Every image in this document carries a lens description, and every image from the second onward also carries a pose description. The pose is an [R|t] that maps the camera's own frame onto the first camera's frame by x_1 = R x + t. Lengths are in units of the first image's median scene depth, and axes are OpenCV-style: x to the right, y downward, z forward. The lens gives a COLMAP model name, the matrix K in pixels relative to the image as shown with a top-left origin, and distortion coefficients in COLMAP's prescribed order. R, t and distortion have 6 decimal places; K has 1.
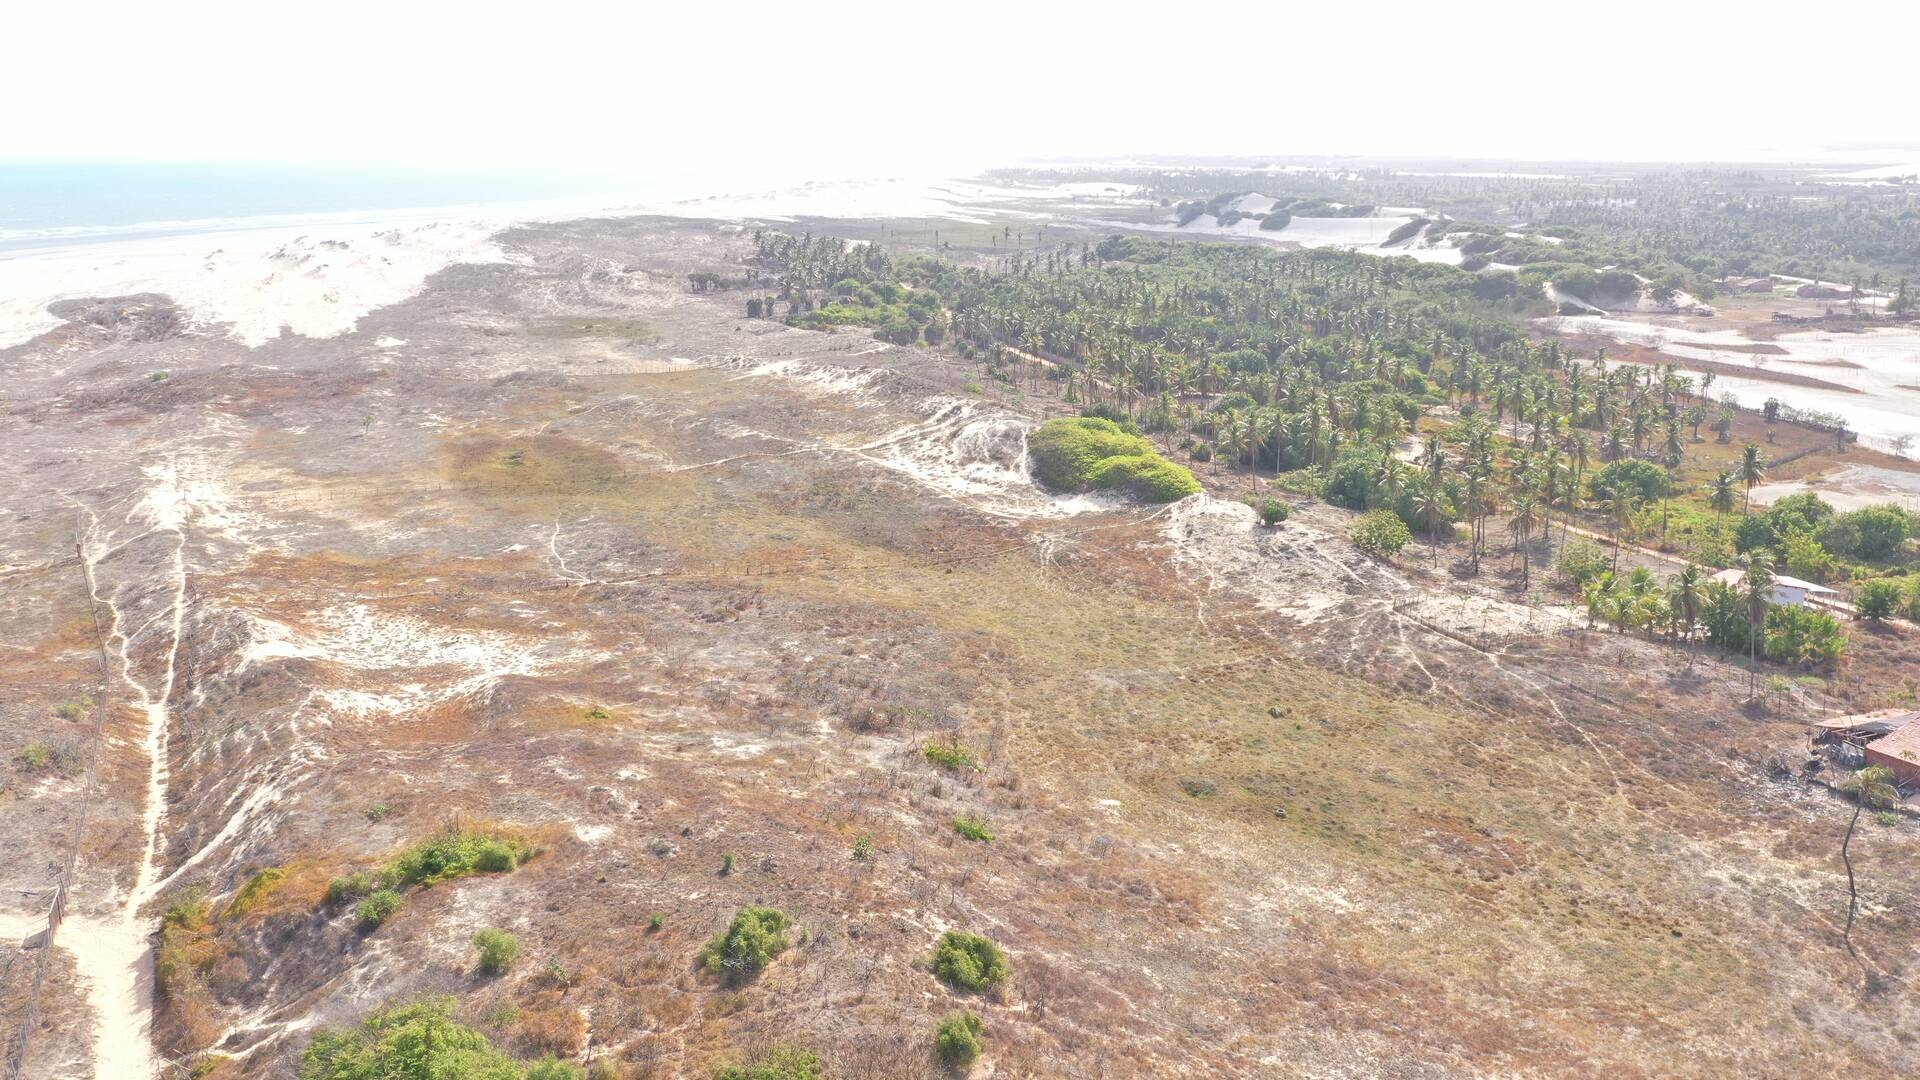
lens RADIAL K [[1508.4, 0, 959.8], [0, 1508.4, 539.2], [0, 0, 1]] dist [-0.000075, 0.002124]
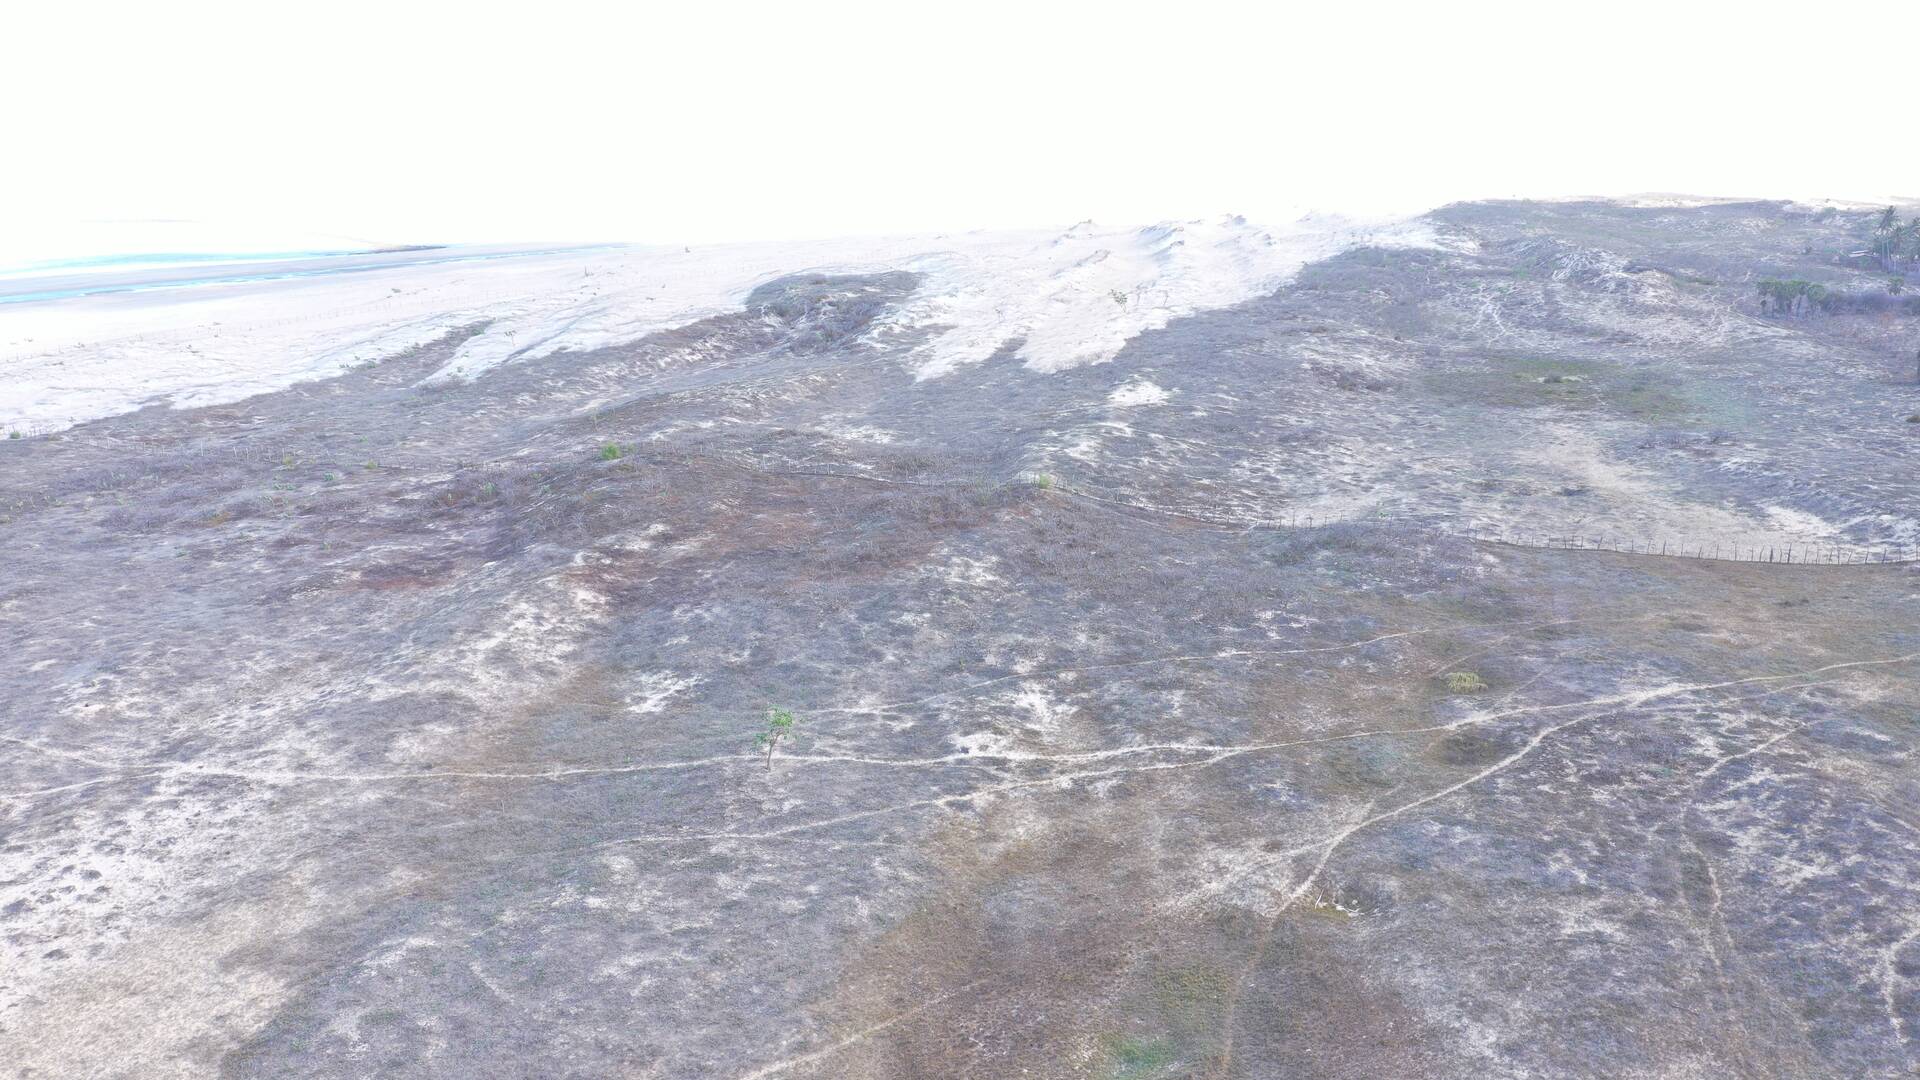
lens RADIAL K [[1508.4, 0, 960.6], [0, 1508.4, 539.8], [0, 0, 1]] dist [-0.000075, 0.002124]
pose [[0.820293, 0.143058, -0.553764, -0.107752], [-0.138738, 0.989066, 0.050000, -0.075973], [0.554862, 0.035813, 0.831171, 0.420468]]
